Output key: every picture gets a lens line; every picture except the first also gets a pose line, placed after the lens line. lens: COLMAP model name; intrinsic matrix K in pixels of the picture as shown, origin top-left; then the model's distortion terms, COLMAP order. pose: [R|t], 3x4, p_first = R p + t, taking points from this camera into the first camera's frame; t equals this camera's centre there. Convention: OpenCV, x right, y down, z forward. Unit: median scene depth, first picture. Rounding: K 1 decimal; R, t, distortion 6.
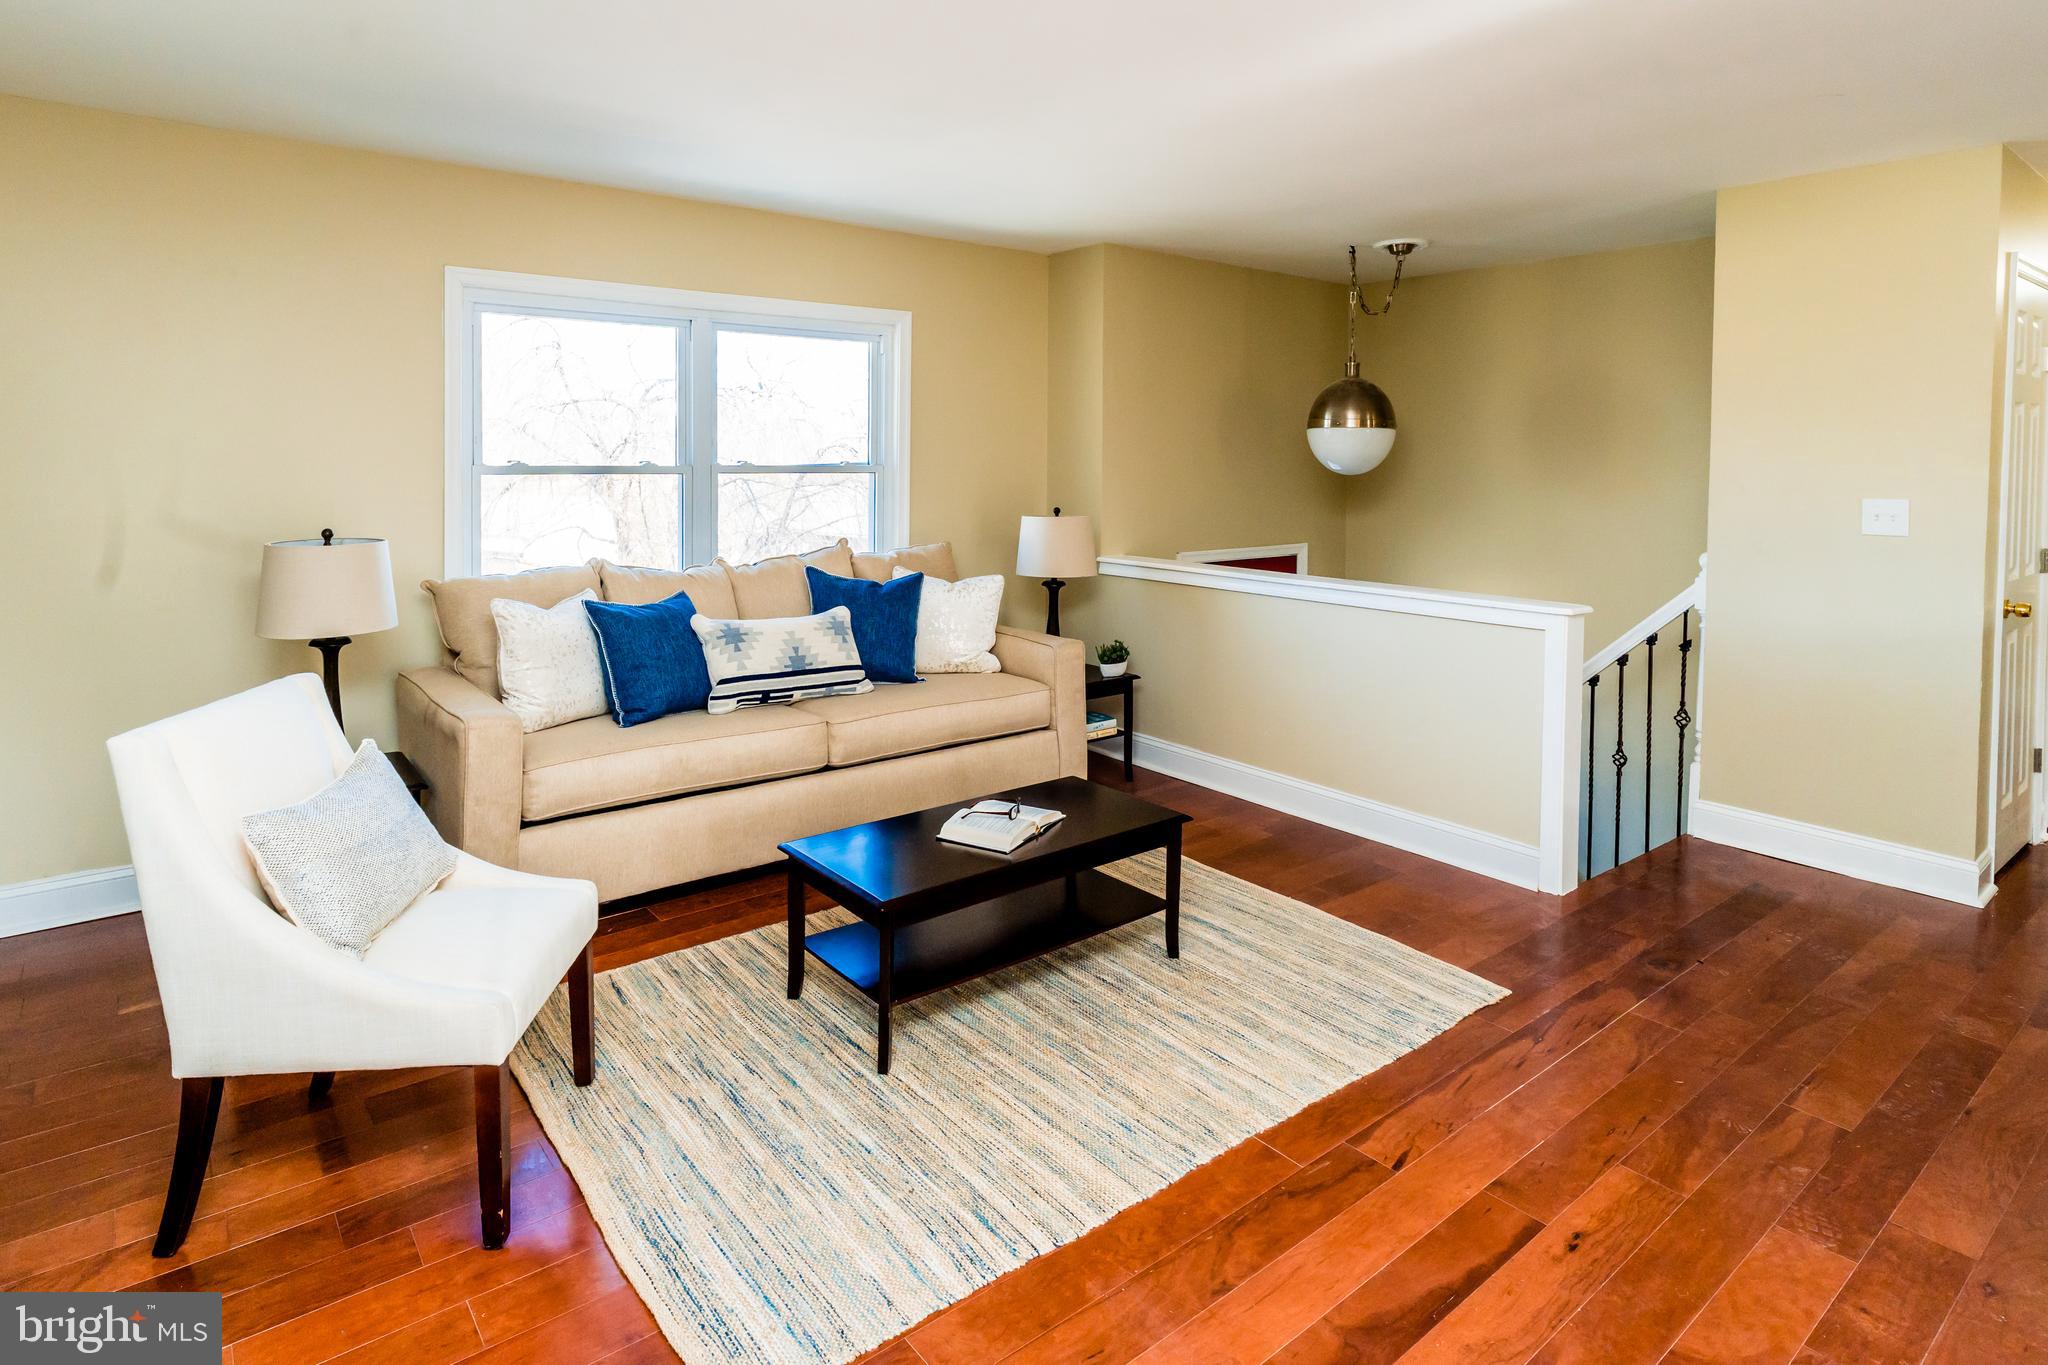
lens RADIAL K [[1114.2, 0, 1029.3], [0, 1114.2, 481.2], [0, 0, 1]] dist [-0.013053, 0.005318]
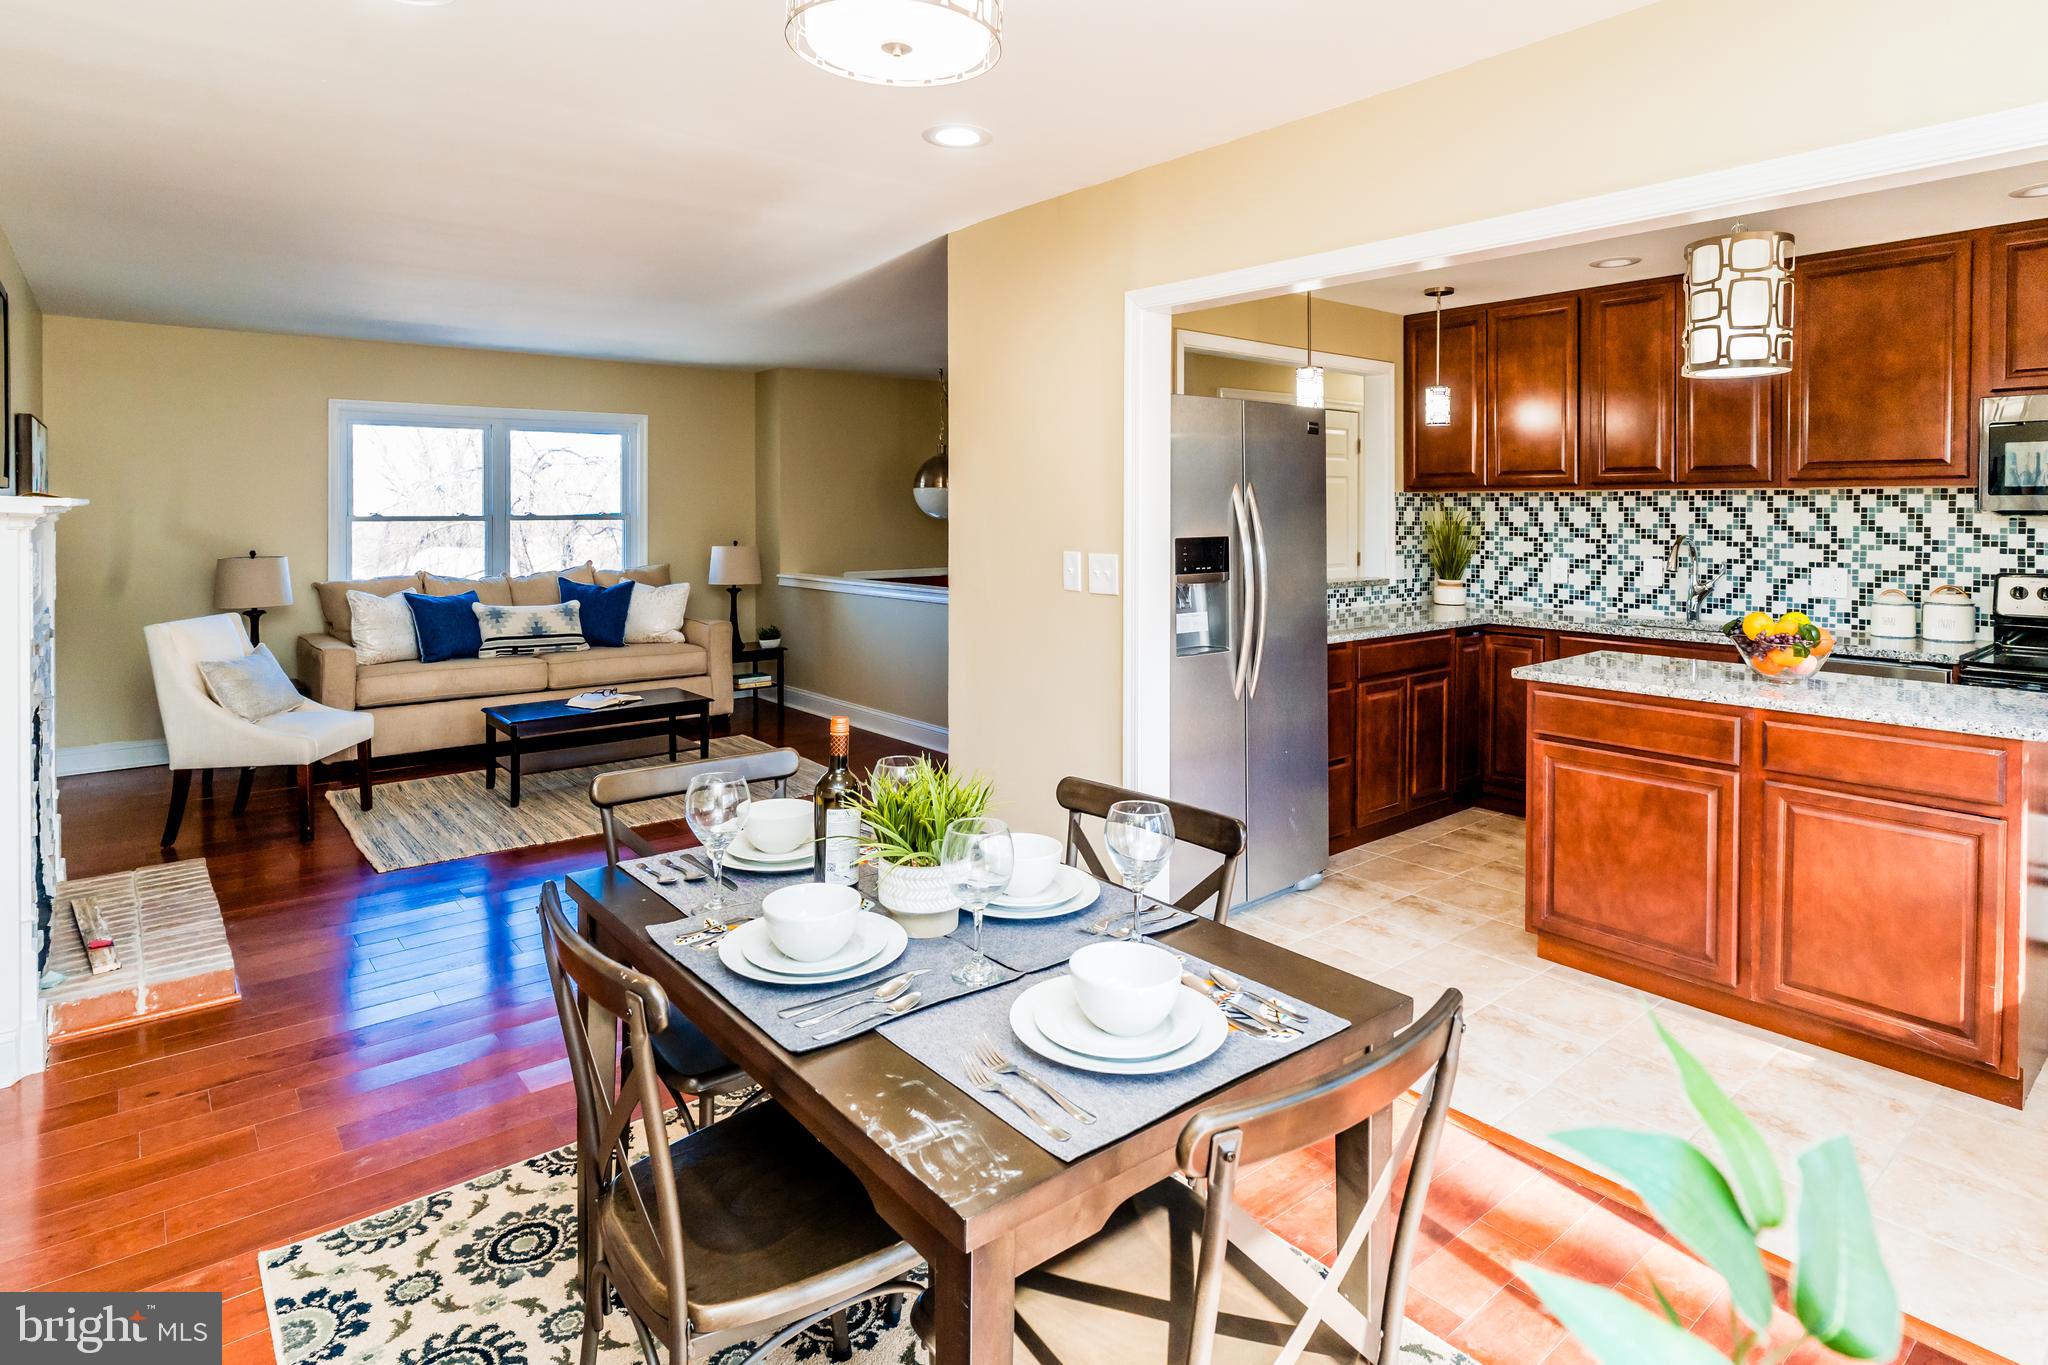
lens RADIAL K [[1114.2, 0, 1025.4], [0, 1114.2, 518.7], [0, 0, 1]] dist [-0.013053, 0.005318]
pose [[0.999957, -0.007745, 0.005027, 0.514413], [0.007819, 0.999861, -0.014748, 0.022893], [-0.004912, 0.014786, 0.999879, -0.679832]]
